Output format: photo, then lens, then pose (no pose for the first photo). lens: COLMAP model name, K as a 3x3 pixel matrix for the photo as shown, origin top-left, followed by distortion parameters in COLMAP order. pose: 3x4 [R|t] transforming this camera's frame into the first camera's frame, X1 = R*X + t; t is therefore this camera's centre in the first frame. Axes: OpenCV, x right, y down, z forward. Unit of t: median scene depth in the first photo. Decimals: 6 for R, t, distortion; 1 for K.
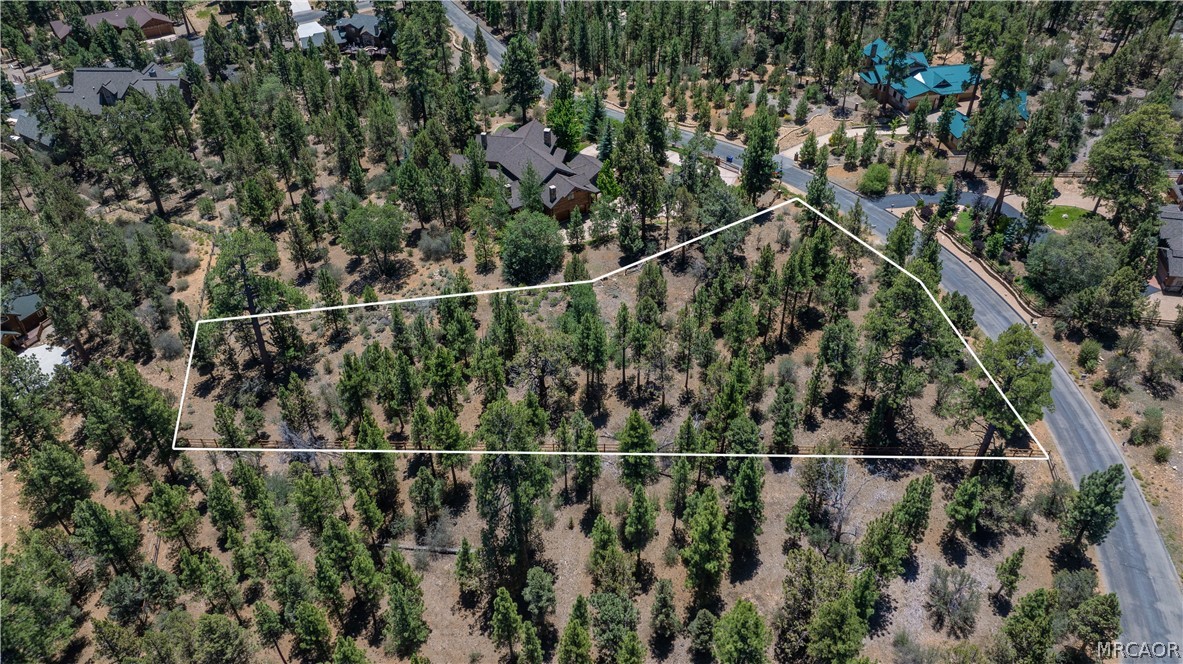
lens RADIAL K [[826.8, 0, 591.5], [0, 826.8, 332.0], [0, 0, 1]] dist [-0.005095, 0.001791]
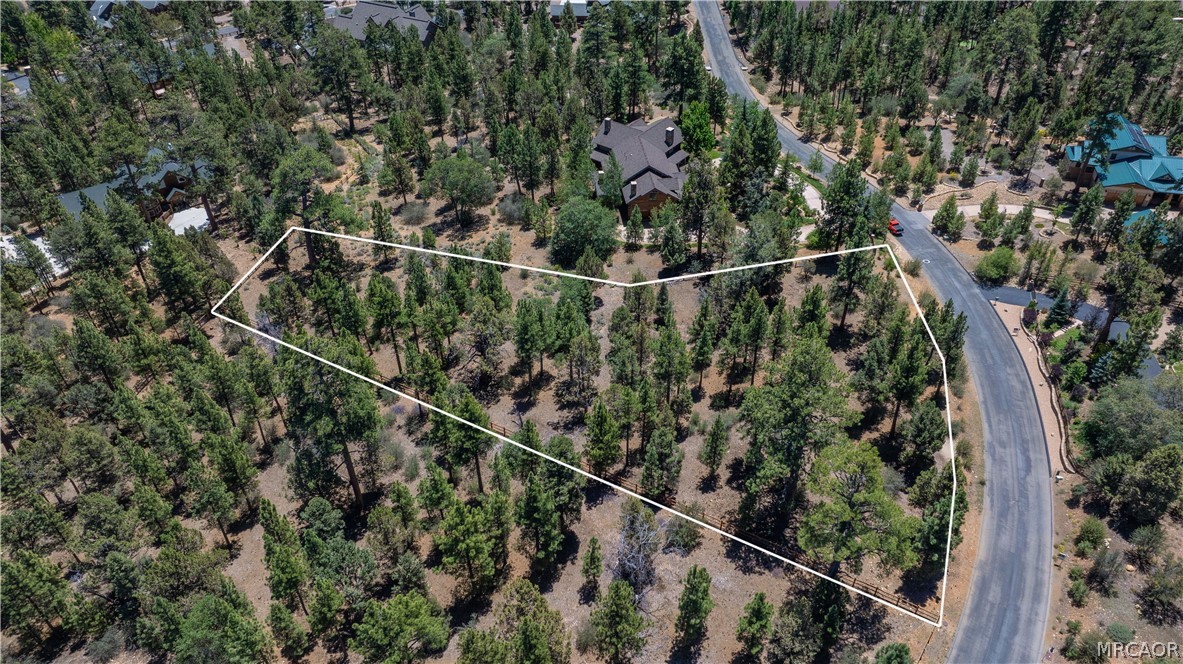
lens RADIAL K [[835.4, 0, 591.5], [0, 835.4, 332.0], [0, 0, 1]] dist [0.002589, 0.003294]
pose [[0.886264, 0.296206, -0.356086, 0.320468], [-0.298534, 0.953099, 0.049802, -0.041149], [0.354137, 0.062166, 0.933125, 0.068947]]
